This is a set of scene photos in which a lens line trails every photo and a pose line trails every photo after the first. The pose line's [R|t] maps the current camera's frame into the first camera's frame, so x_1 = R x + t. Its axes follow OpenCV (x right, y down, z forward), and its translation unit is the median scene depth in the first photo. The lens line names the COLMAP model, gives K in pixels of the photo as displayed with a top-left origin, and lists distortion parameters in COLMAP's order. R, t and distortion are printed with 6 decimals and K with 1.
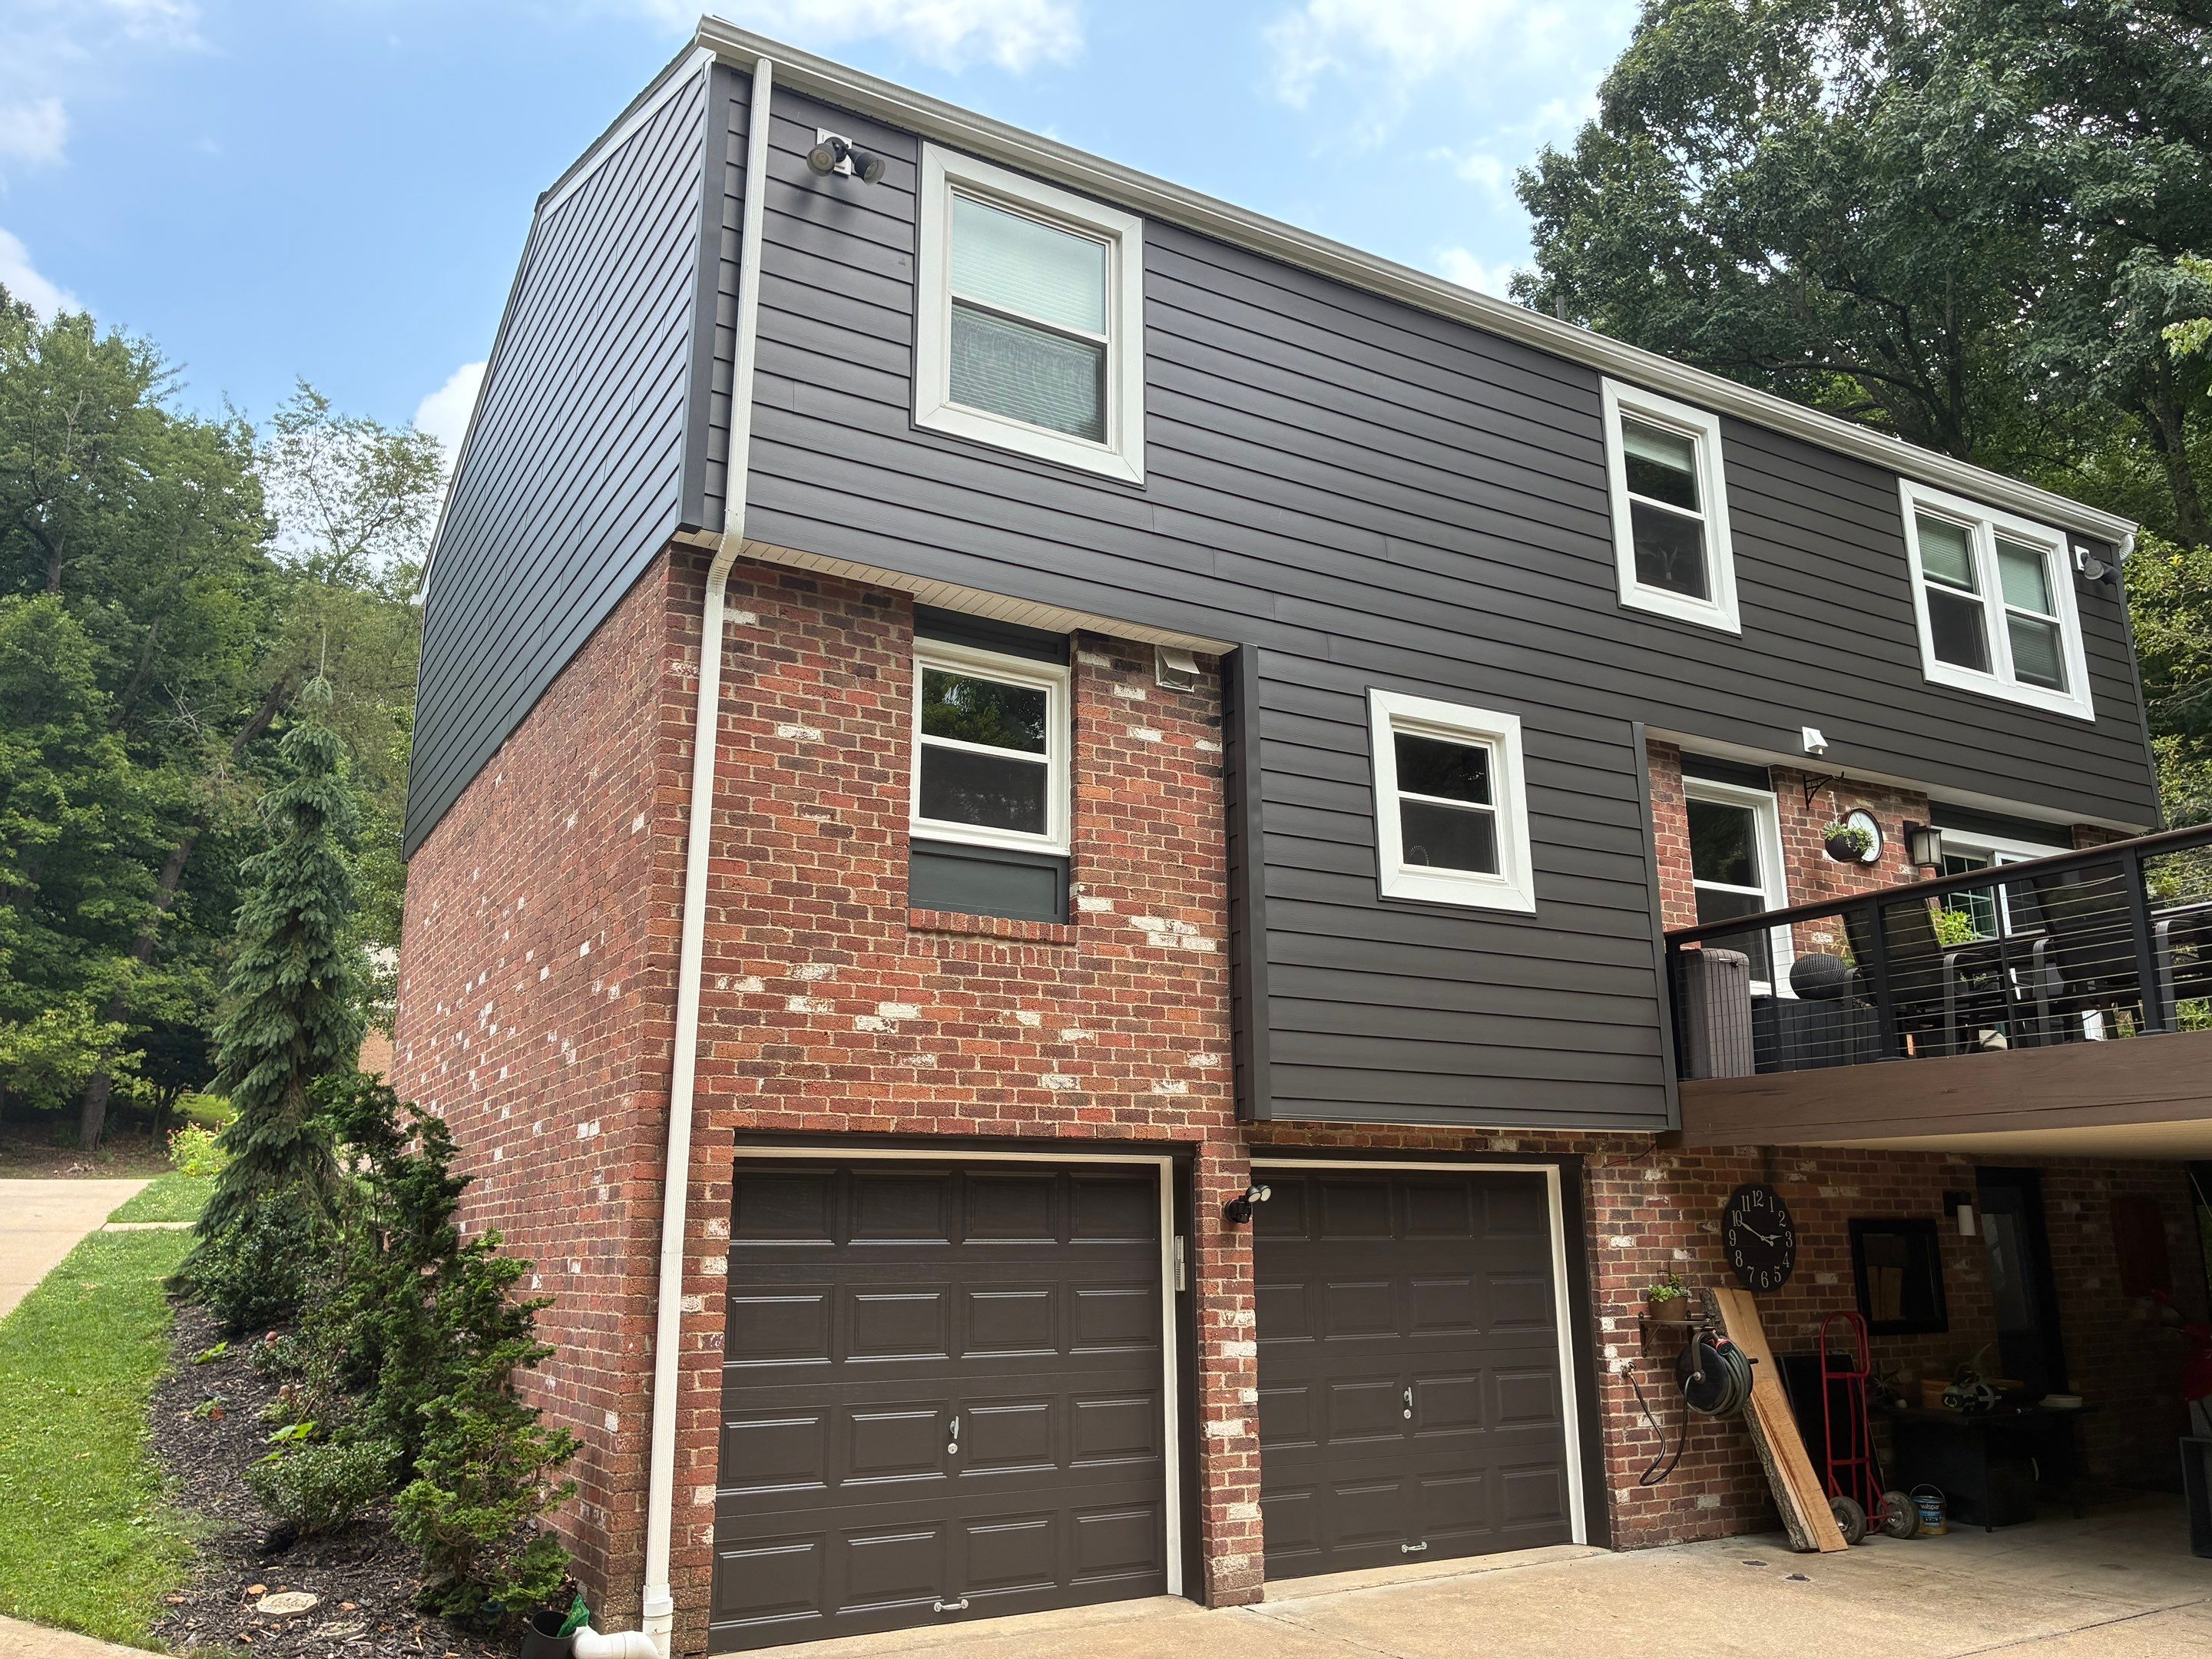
lens RADIAL K [[1683.3, 0, 1104.5], [0, 1683.3, 835.3], [0, 0, 1]] dist [0.052638, -0.060106]
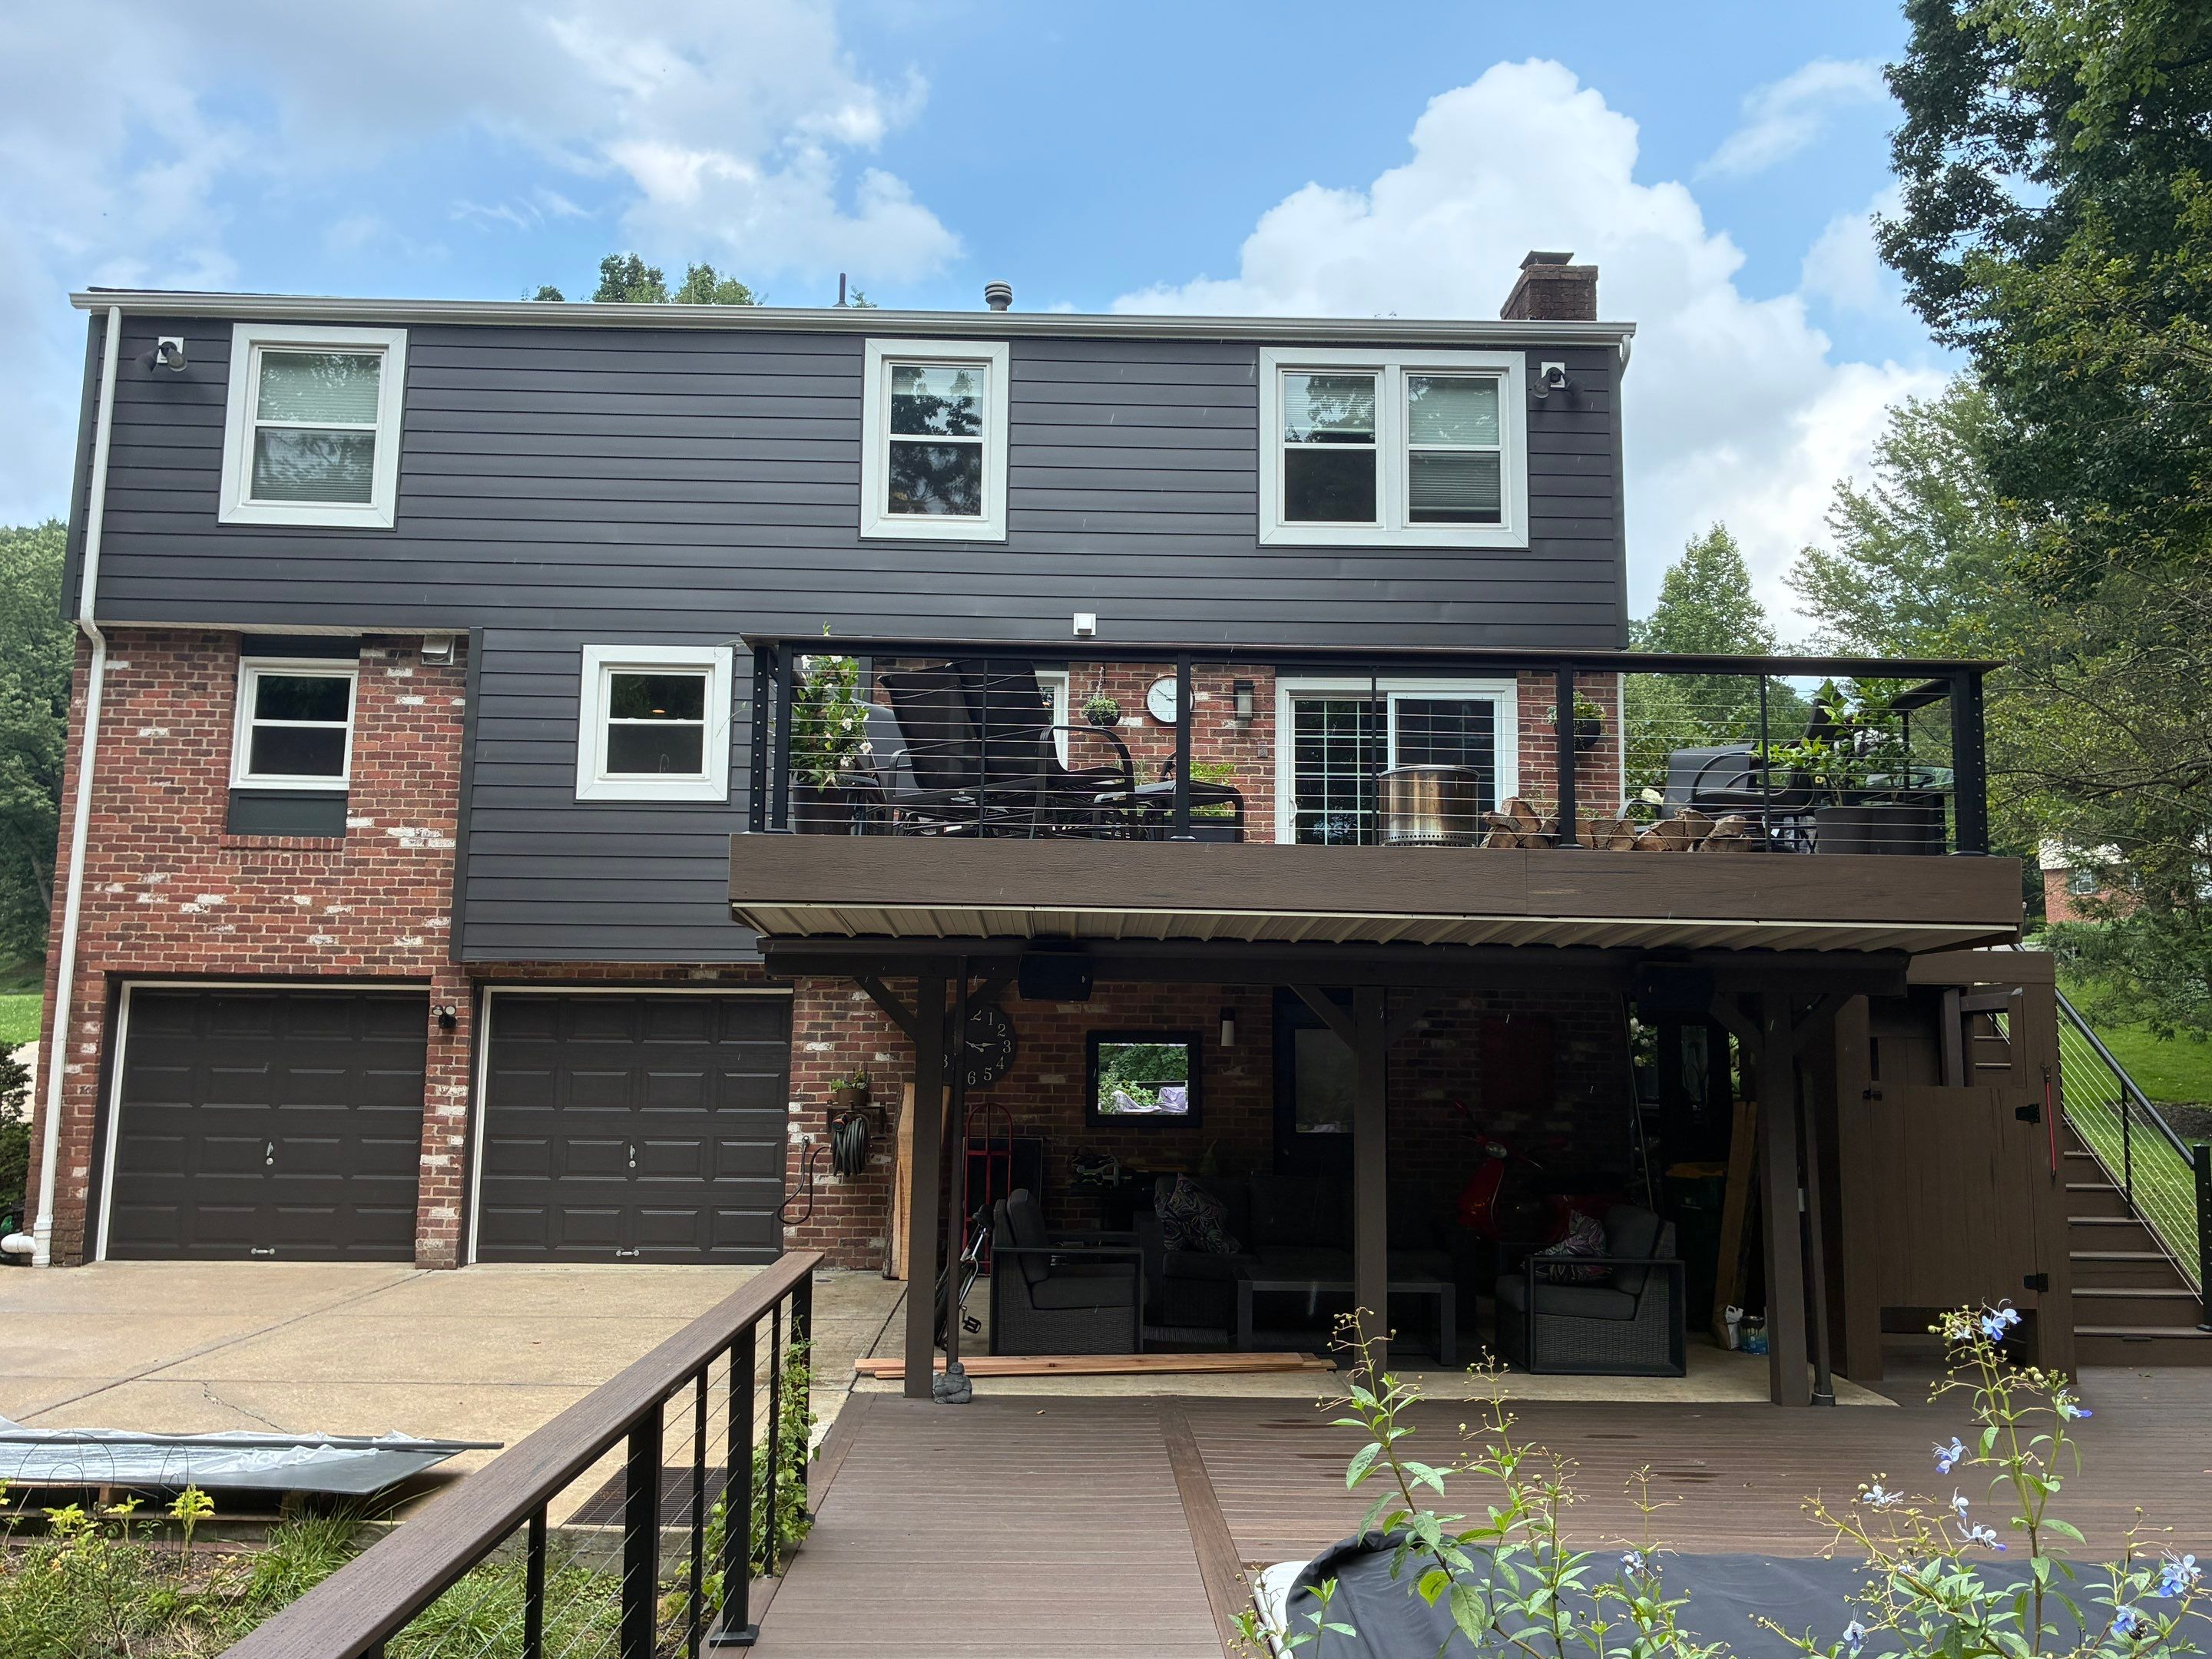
lens RADIAL K [[1645.9, 0, 1104.1], [0, 1645.9, 870.9], [0, 0, 1]] dist [0.014844, -0.009029]
pose [[0.875637, -0.036369, -0.481599, 1.238050], [0.096027, 0.990363, 0.099804, 0.000928], [0.473328, -0.133639, 0.870690, 0.022006]]
